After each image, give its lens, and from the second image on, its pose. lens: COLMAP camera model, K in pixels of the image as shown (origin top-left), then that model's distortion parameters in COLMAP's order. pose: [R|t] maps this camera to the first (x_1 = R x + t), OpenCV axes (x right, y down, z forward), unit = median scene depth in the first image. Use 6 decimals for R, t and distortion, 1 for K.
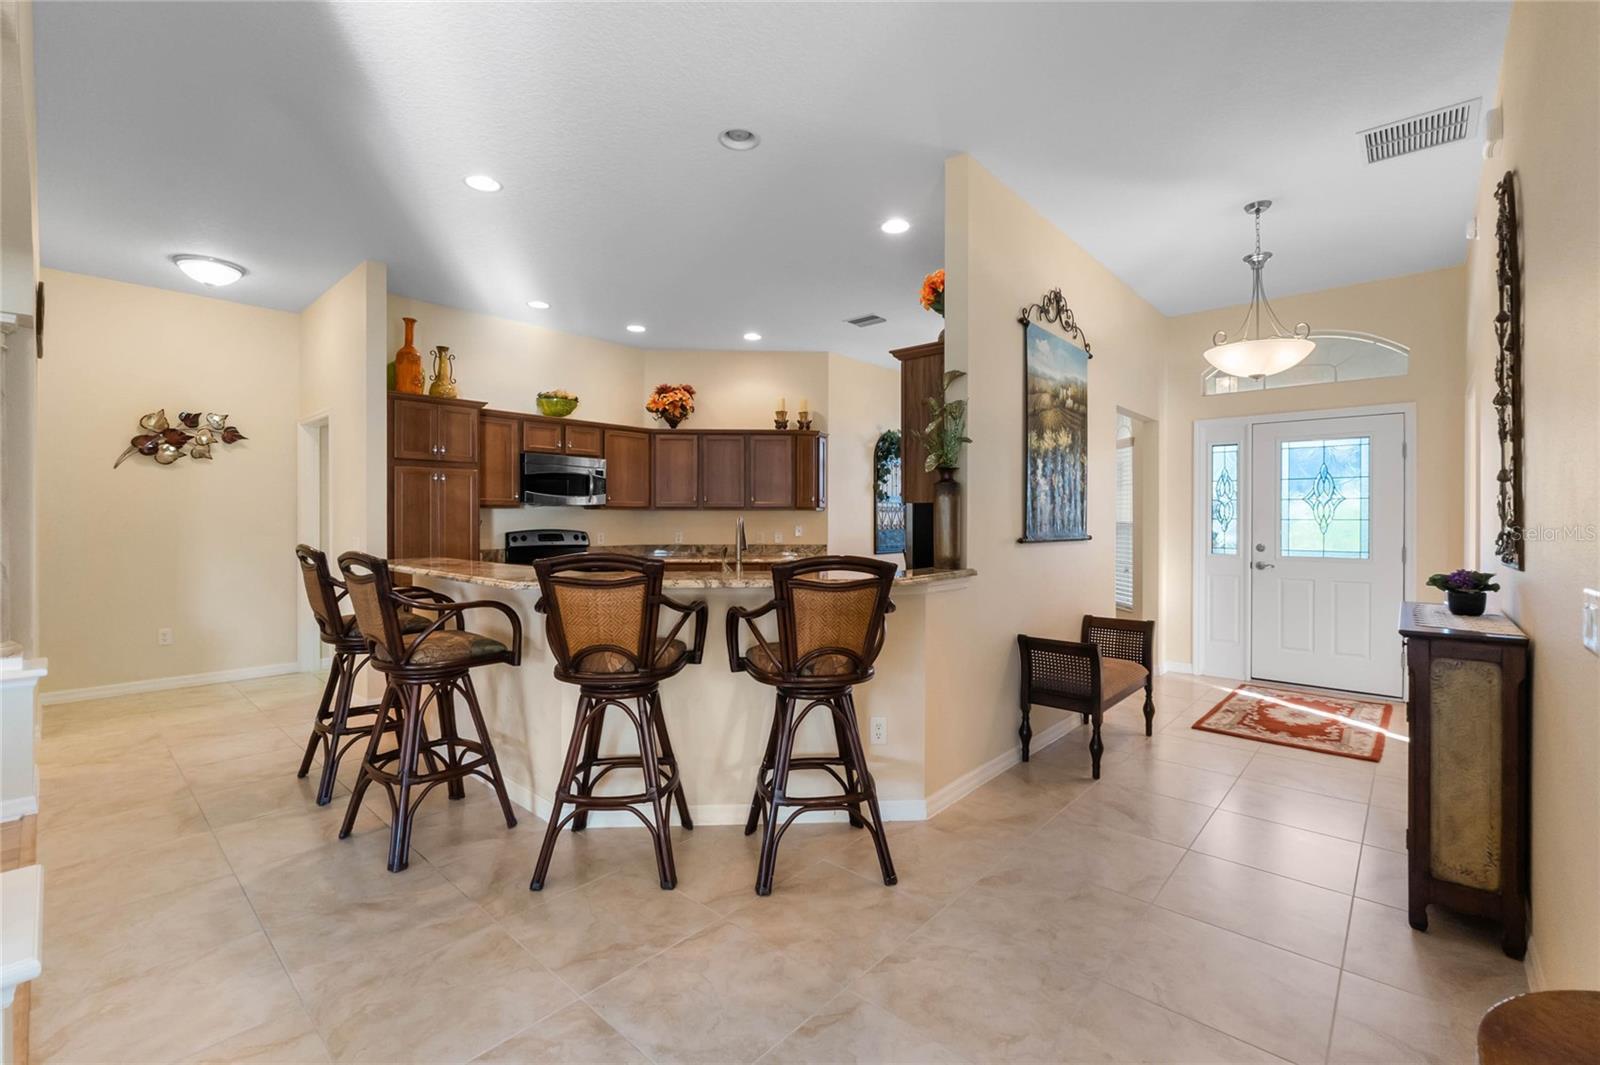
lens RADIAL K [[690.0, 0, 803.3], [0, 690.0, 519.0], [0, 0, 1]] dist [-0.002512, -0.000074]
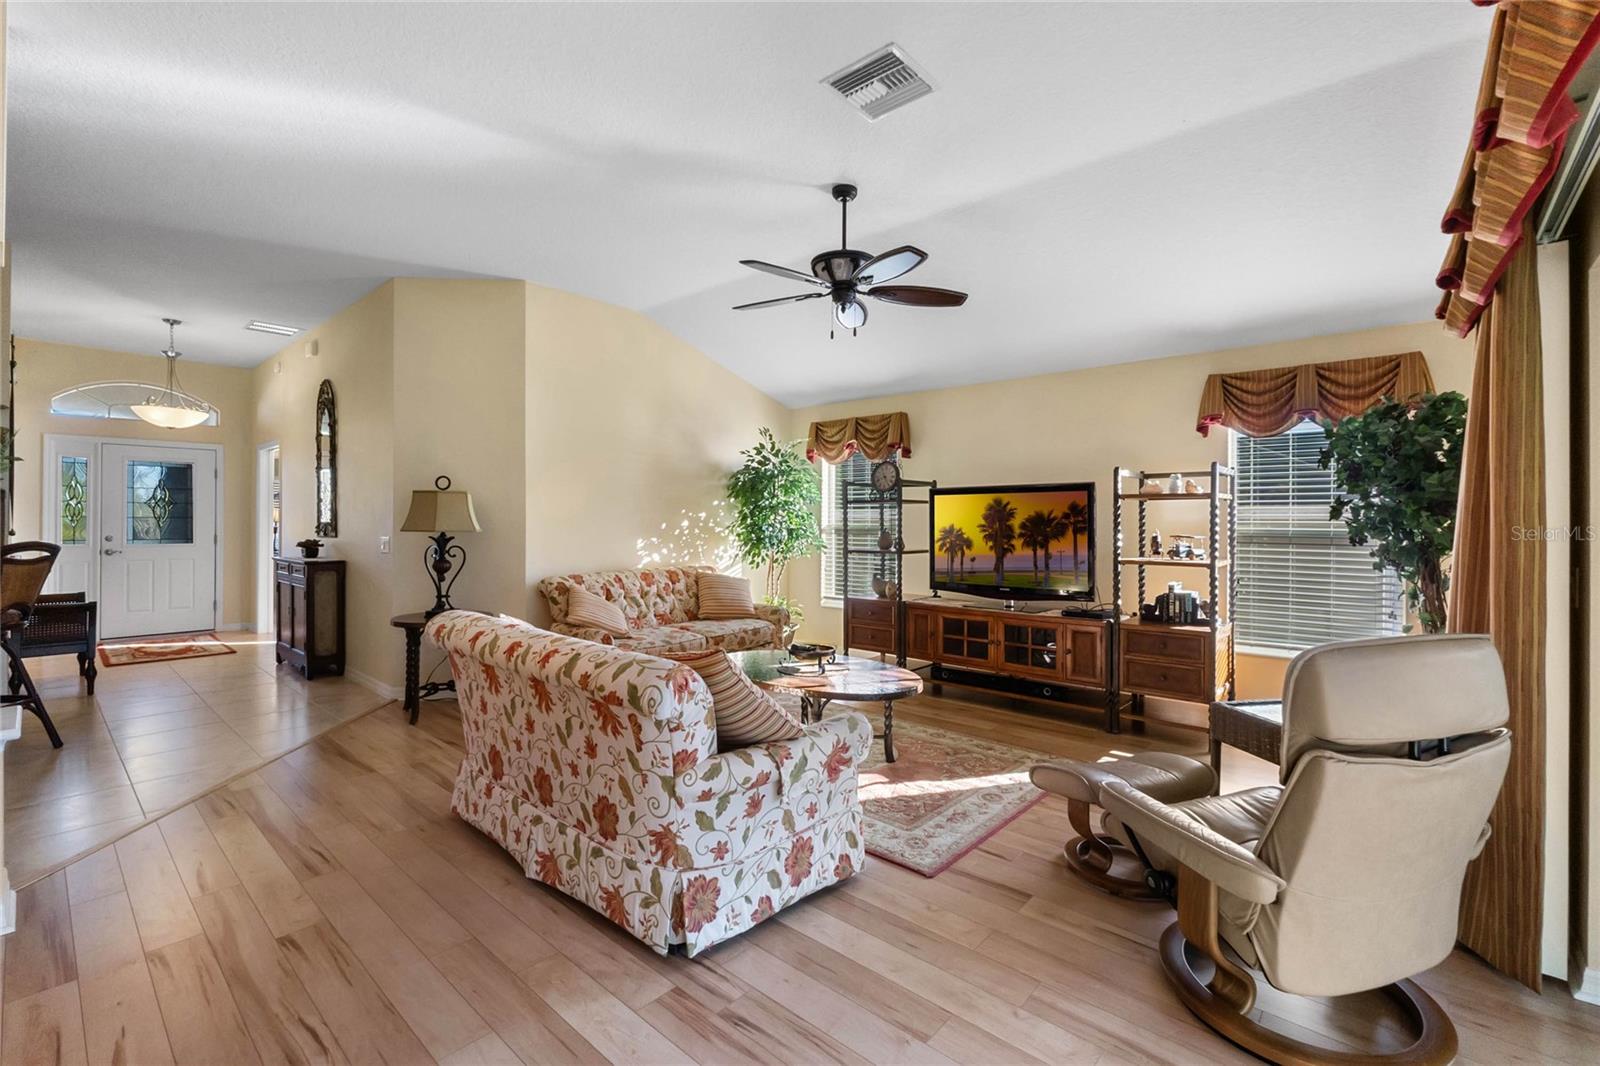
lens RADIAL K [[690.0, 0, 803.3], [0, 690.0, 519.5], [0, 0, 1]] dist [-0.002512, -0.000074]
pose [[-0.005983, -0.001646, 0.999981, -0.873801], [-0.004774, 0.999987, 0.001617, -0.003555], [-0.999971, -0.004764, -0.005991, -0.422556]]
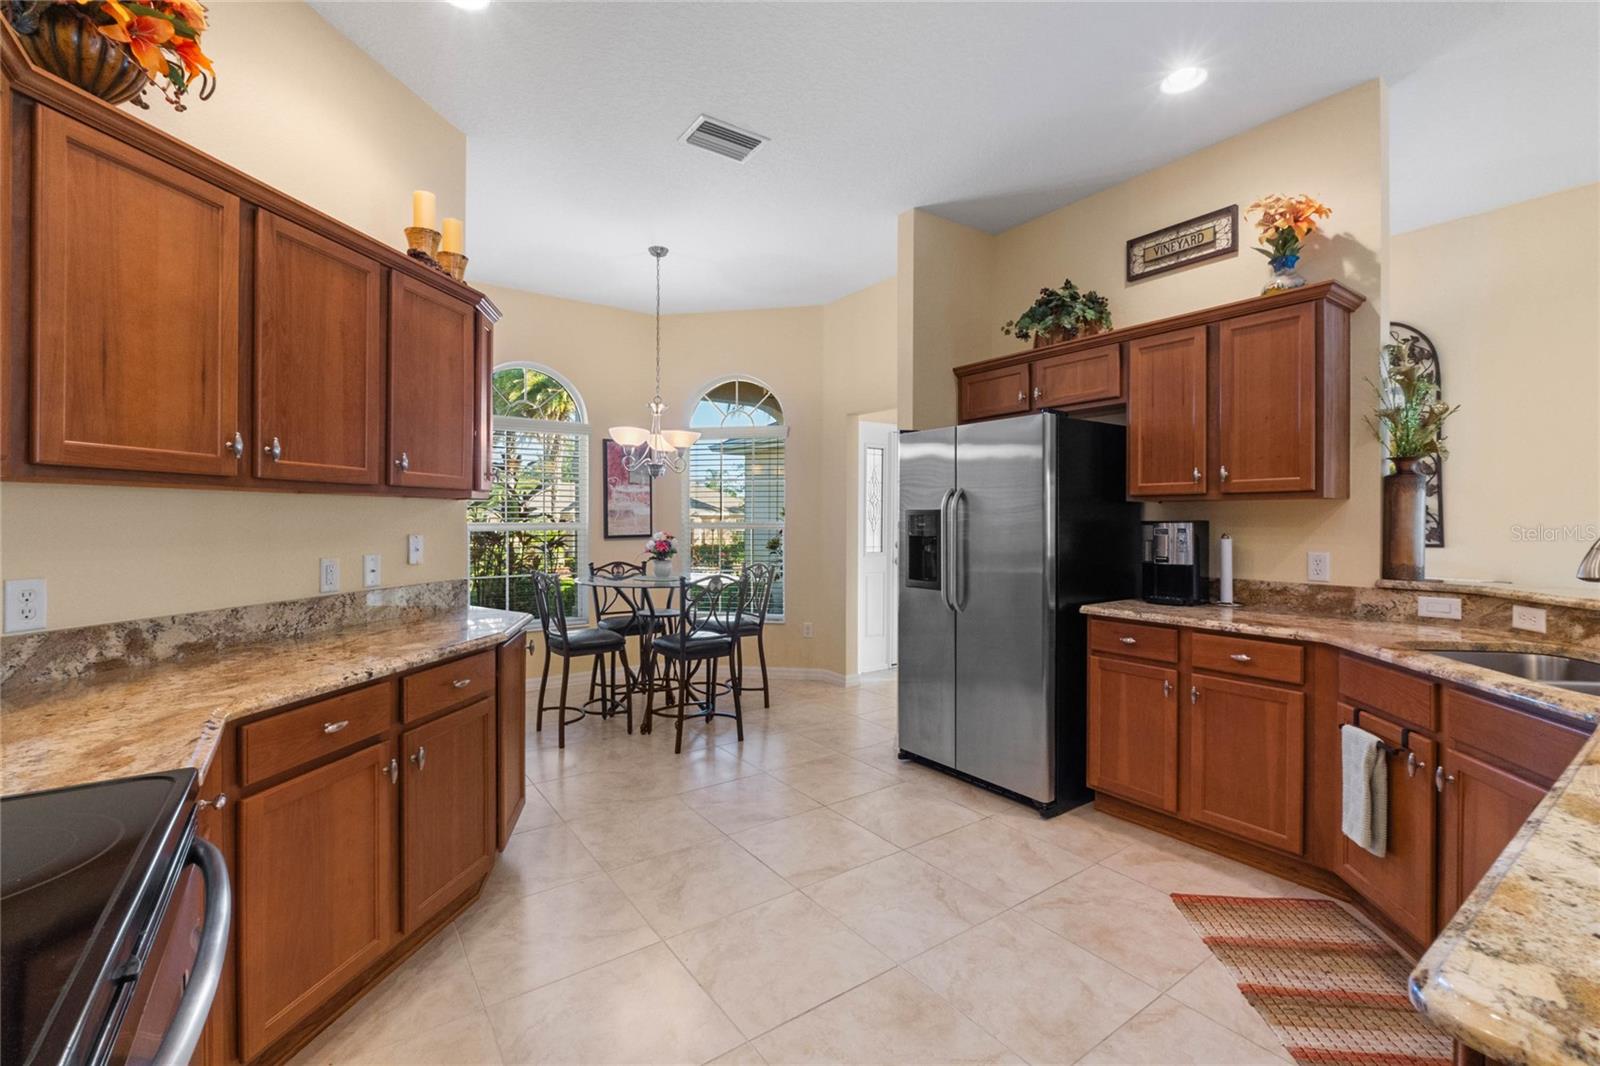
lens RADIAL K [[688.8, 0, 803.9], [0, 688.8, 523.5], [0, 0, 1]] dist [-0.002655, -0.000277]
pose [[0.213818, -0.006991, 0.976848, -0.591365], [-0.000080, 0.999974, 0.007174, -0.000728], [-0.976874, -0.001612, 0.213812, 1.216029]]
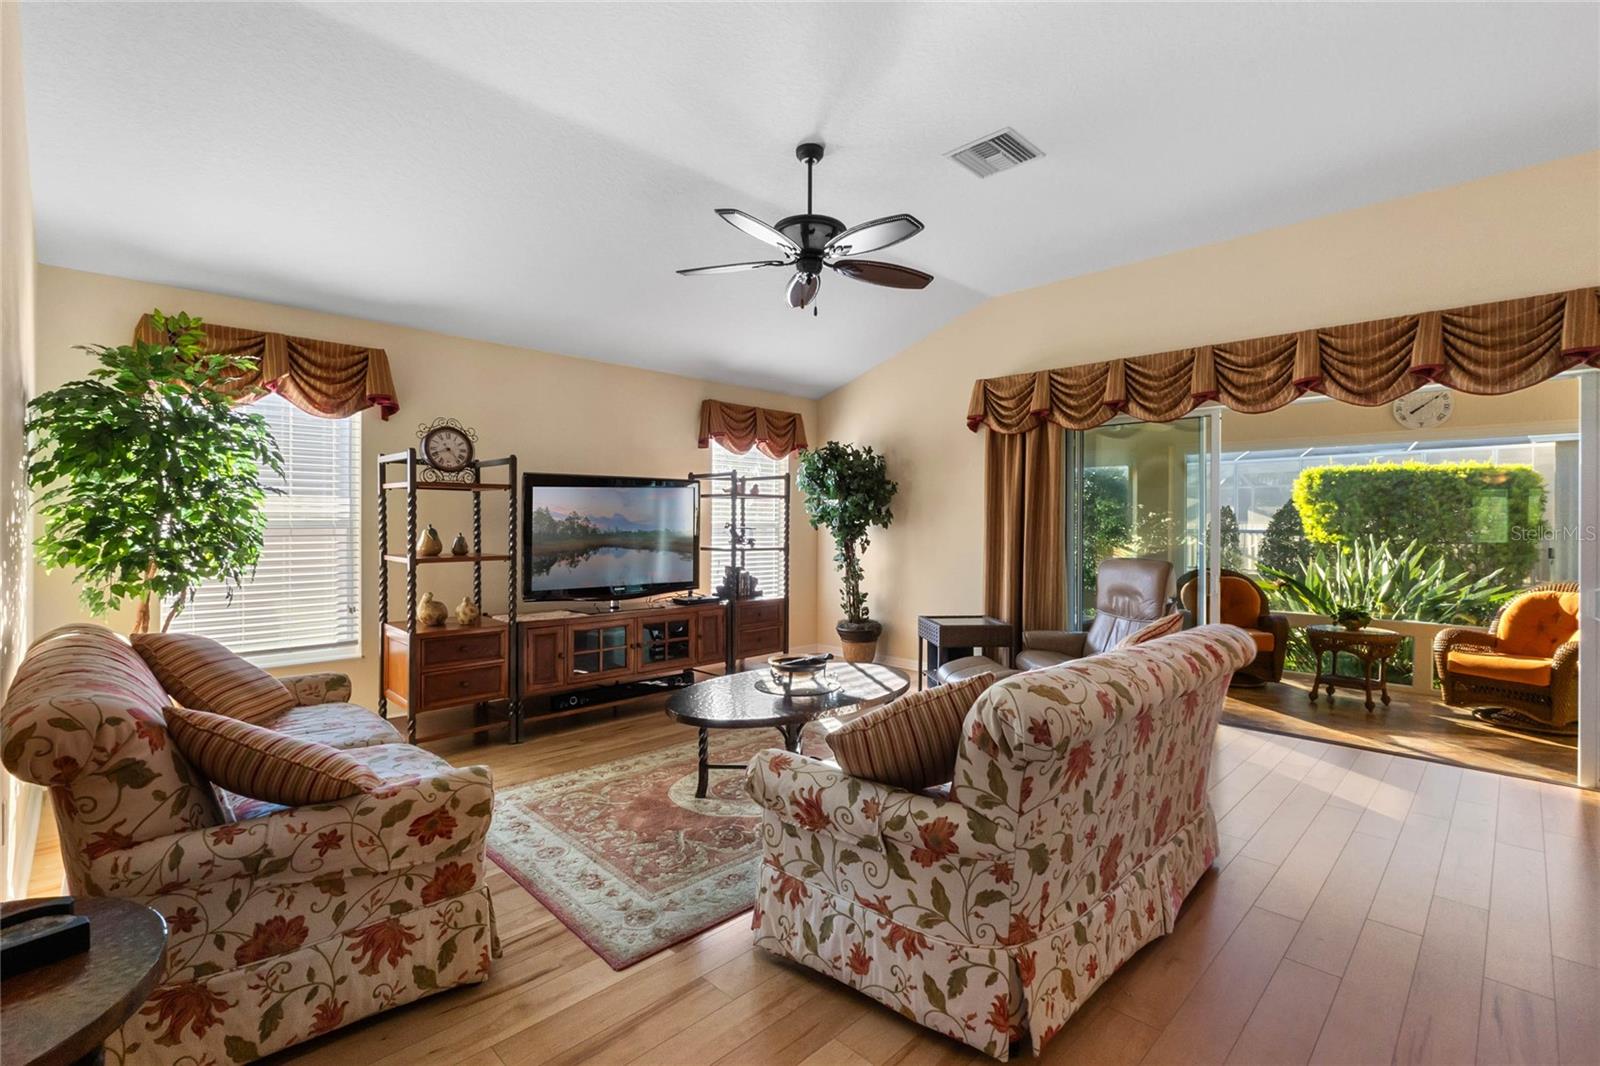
lens RADIAL K [[721.3, 0, 799.6], [0, 721.3, 521.4], [0, 0, 1]] dist [-0.003465, -0.000518]
pose [[-0.998214, -0.005606, 0.059483, -0.034839], [-0.005687, 0.999983, -0.001194, 0.008363], [-0.059475, -0.001530, -0.998229, 0.358785]]
